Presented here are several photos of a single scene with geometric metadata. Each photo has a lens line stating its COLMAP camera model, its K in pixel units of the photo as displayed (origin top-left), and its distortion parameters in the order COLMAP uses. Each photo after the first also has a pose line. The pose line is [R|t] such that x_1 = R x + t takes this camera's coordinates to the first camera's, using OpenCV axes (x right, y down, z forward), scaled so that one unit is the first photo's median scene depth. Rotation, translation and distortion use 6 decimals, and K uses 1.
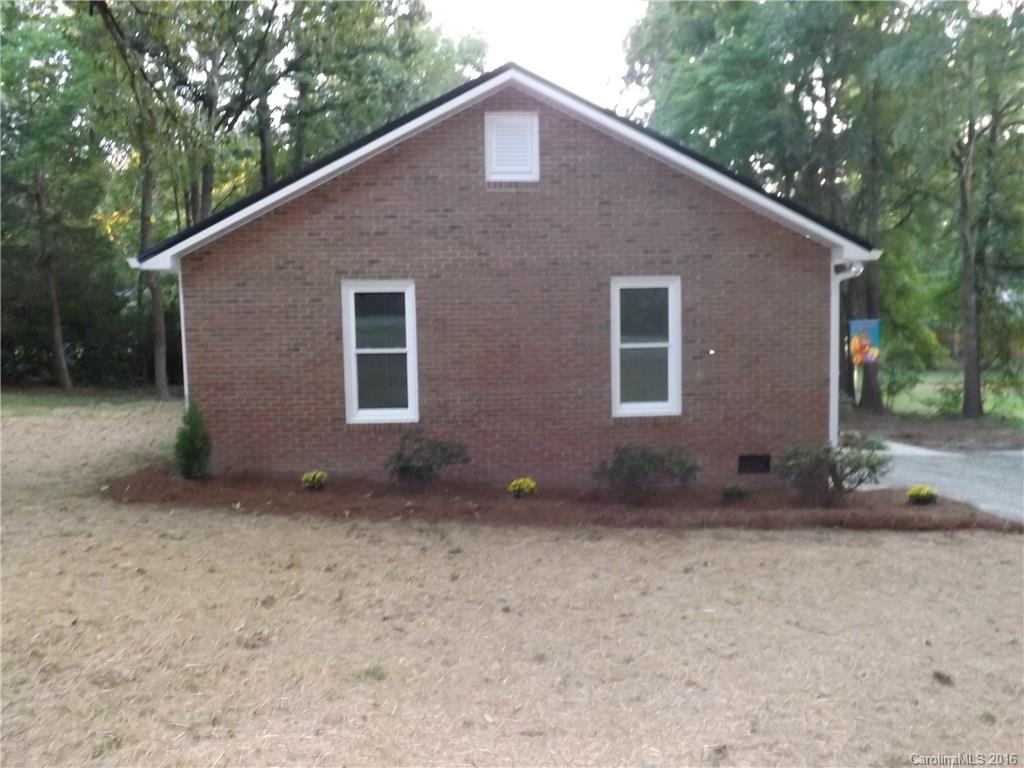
lens RADIAL K [[740.8, 0, 512.0], [0, 740.8, 384.0], [0, 0, 1]] dist [-0.043985, -0.002920]
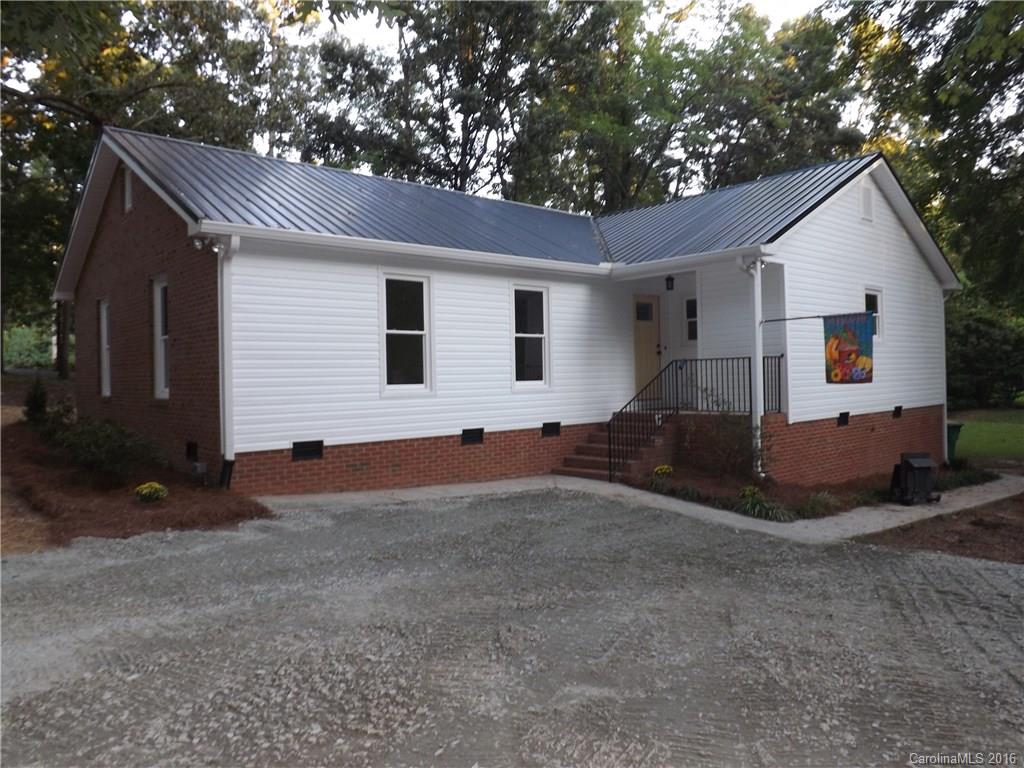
lens RADIAL K [[740.8, 0, 512.0], [0, 740.8, 384.0], [0, 0, 1]] dist [-0.043985, -0.002920]
pose [[0.622885, 0.021763, -0.782011, 1.426726], [-0.067426, 0.997387, -0.025950, 0.014136], [0.779402, 0.068891, 0.622725, 0.741079]]
